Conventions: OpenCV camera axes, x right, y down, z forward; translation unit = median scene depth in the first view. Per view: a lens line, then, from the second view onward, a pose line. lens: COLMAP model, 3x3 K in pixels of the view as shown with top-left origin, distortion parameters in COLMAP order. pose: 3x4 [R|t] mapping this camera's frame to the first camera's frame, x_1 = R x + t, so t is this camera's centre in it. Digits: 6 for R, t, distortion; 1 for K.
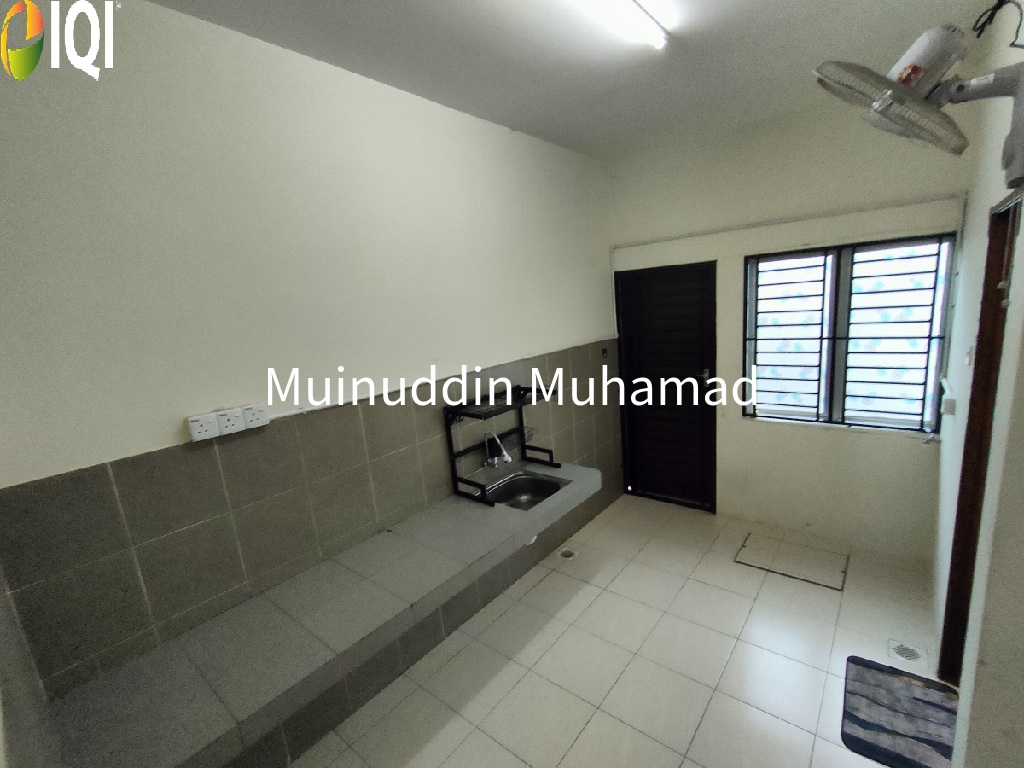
lens RADIAL K [[470.4, 0, 522.8], [0, 470.4, 400.0], [0, 0, 1]] dist [0.000315, 0.000075]
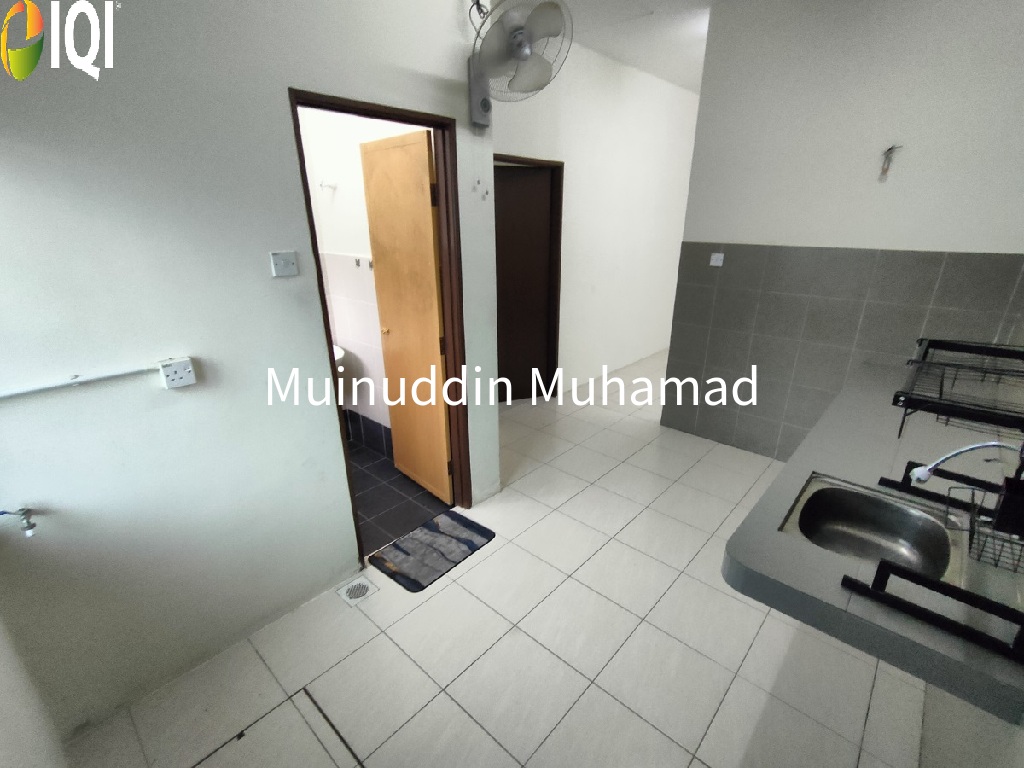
lens RADIAL K [[470.4, 0, 522.8], [0, 470.4, 400.0], [0, 0, 1]] dist [0.000315, 0.000075]
pose [[-0.996552, 0.043650, 0.070567, 0.338643], [0.075192, 0.834701, 0.545546, -0.244853], [-0.035089, 0.548971, -0.835105, 1.347496]]
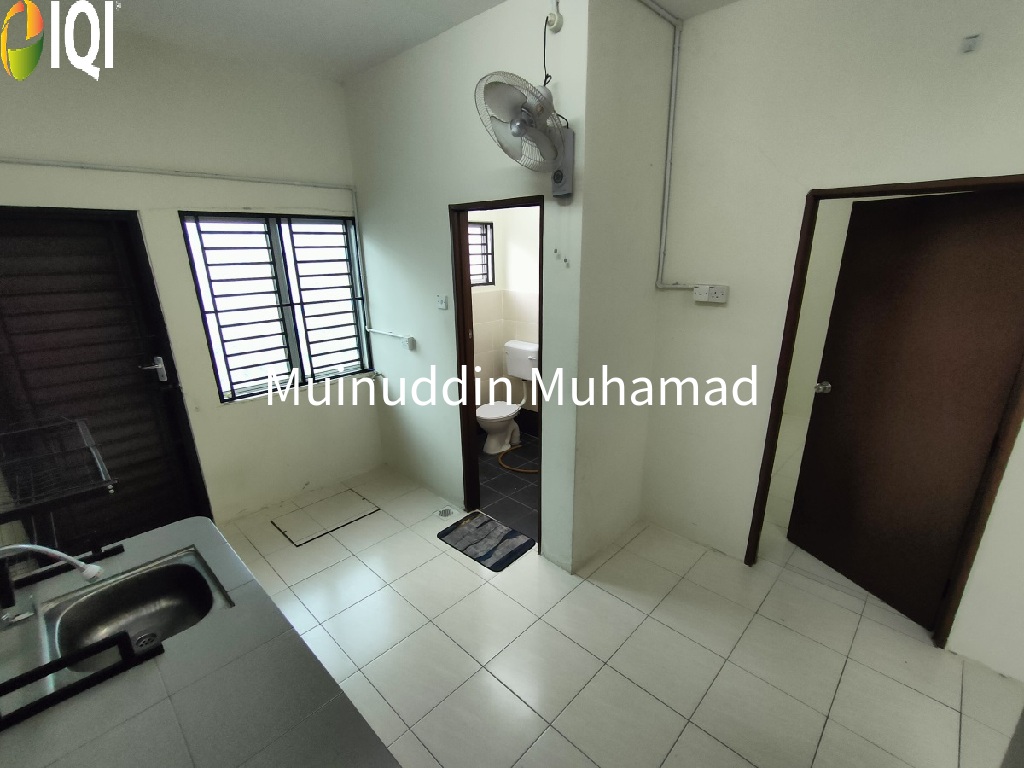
lens RADIAL K [[470.4, 0, 522.8], [0, 470.4, 400.0], [0, 0, 1]] dist [0.000315, 0.000075]
pose [[0.068667, -0.242546, 0.967707, -0.421447], [0.204918, 0.952742, 0.224255, -0.064283], [-0.976368, 0.182902, 0.115124, 0.454647]]
